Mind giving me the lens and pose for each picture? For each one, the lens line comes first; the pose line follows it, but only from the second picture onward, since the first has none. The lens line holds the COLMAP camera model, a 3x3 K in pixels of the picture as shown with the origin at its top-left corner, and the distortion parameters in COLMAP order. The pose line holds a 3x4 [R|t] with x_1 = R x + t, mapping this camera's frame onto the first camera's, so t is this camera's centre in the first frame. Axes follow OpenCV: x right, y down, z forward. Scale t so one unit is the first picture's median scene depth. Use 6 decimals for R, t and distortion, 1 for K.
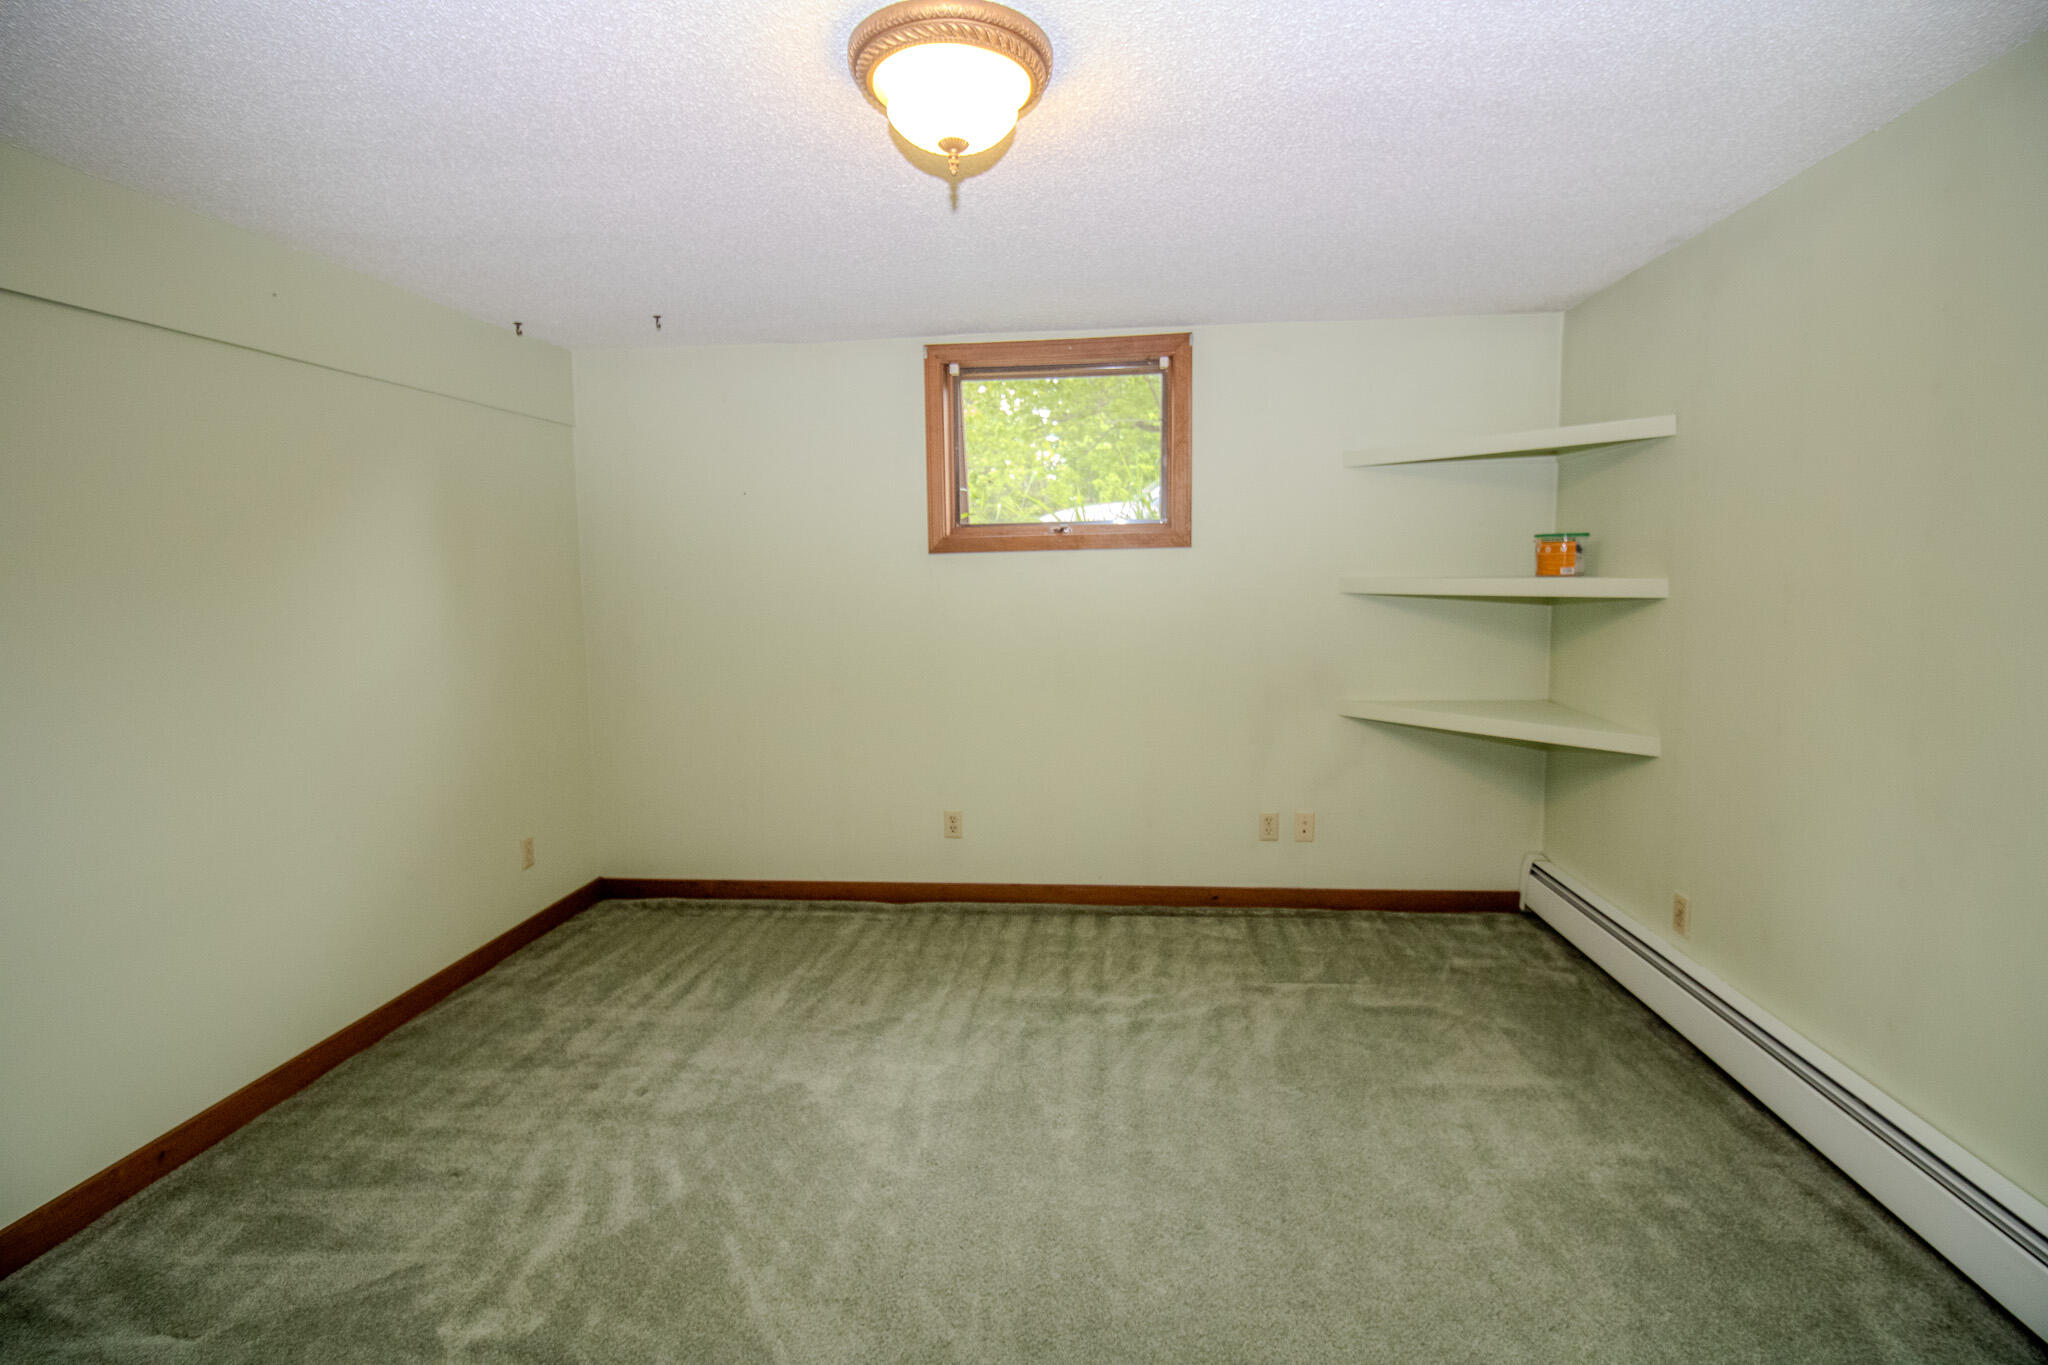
lens RADIAL K [[967.9, 0, 1031.0], [0, 967.9, 670.6], [0, 0, 1]] dist [-0.002411, -0.012679]
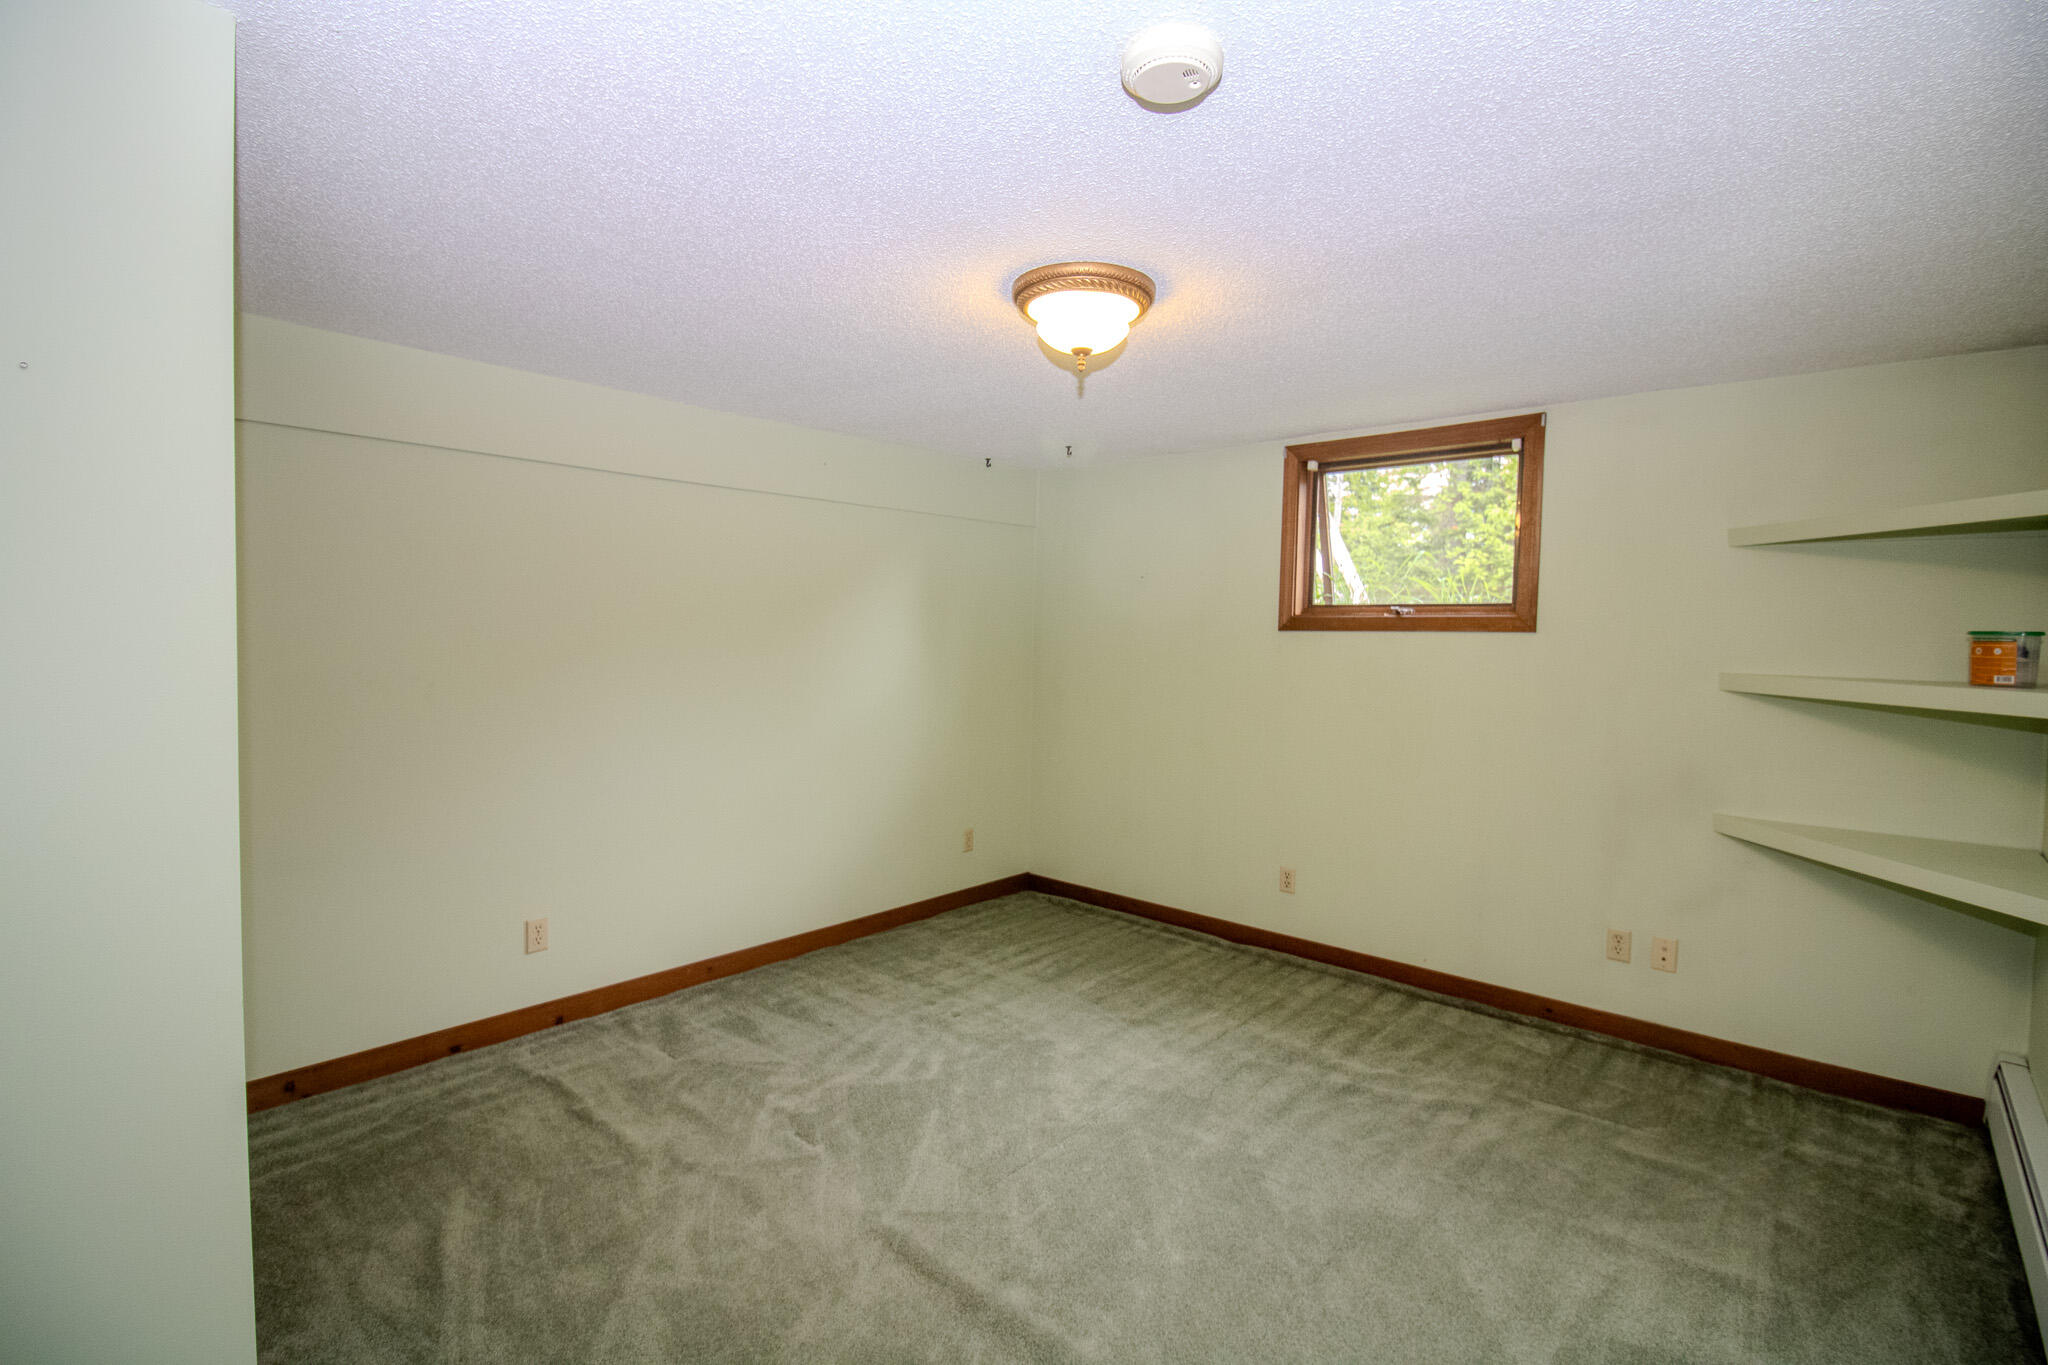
lens RADIAL K [[967.9, 0, 1013.3], [0, 967.9, 661.7], [0, 0, 1]] dist [-0.002411, -0.012679]
pose [[0.798241, 0.049657, -0.600287, 0.372014], [-0.091917, 0.994966, -0.039922, -0.014269], [0.595283, 0.087043, 0.798788, -0.078920]]
